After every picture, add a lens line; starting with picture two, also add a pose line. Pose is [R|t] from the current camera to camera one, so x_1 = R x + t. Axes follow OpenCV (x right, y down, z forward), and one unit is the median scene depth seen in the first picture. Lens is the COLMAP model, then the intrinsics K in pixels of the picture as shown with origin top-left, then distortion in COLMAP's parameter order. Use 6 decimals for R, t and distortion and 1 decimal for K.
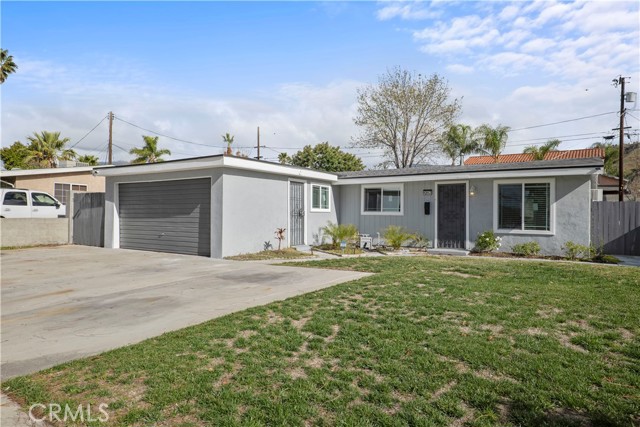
lens RADIAL K [[405.1, 0, 320.0], [0, 405.1, 213.5], [0, 0, 1]] dist [0.002207, 0.000524]
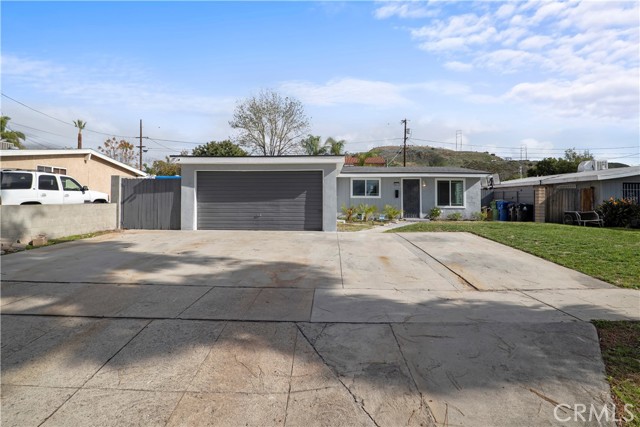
lens RADIAL K [[302.0, 0, 320.2], [0, 302.0, 207.0], [0, 0, 1]] dist [-0.022936, 0.000391]
pose [[0.857128, -0.021392, 0.514659, -0.626006], [0.002428, 0.999294, 0.037493, -0.006232], [-0.515098, -0.030886, 0.856575, 0.122862]]
